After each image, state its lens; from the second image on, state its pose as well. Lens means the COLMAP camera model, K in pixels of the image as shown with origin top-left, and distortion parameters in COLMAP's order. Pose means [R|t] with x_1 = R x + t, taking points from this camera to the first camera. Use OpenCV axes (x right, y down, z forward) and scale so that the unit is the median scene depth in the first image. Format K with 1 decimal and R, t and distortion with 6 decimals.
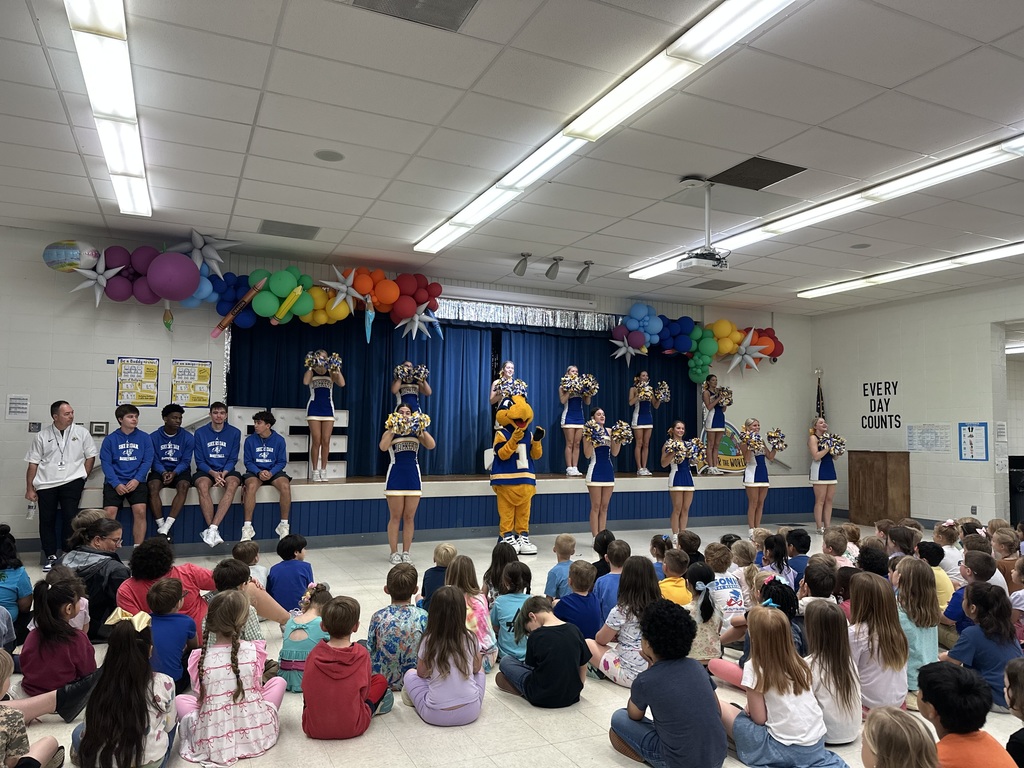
lens RADIAL K [[702.4, 0, 512.0], [0, 702.4, 384.0], [0, 0, 1]] dist [0.147642, -0.299666]
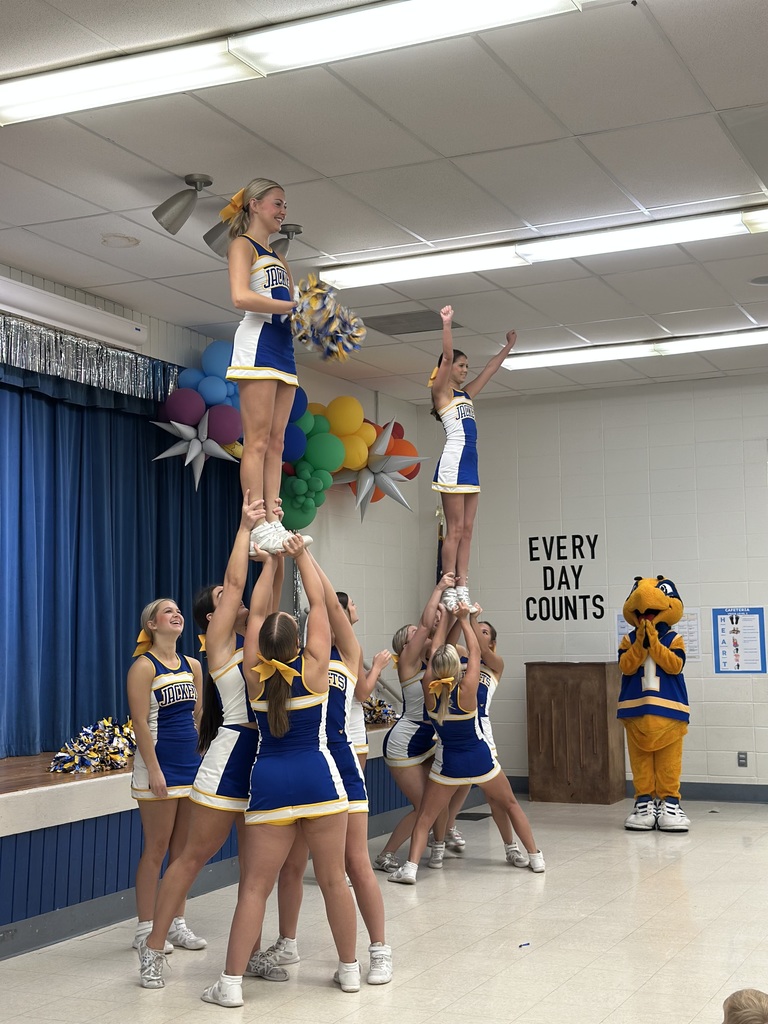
lens RADIAL K [[1413.8, 0, 384.0], [0, 1413.8, 512.0], [0, 0, 1]] dist [0.092826, 0.006175]
pose [[0.760607, 0.031958, 0.648426, -0.328293], [-0.020641, 0.999473, -0.025048, 0.010512], [-0.648885, 0.005668, 0.760865, 0.291183]]
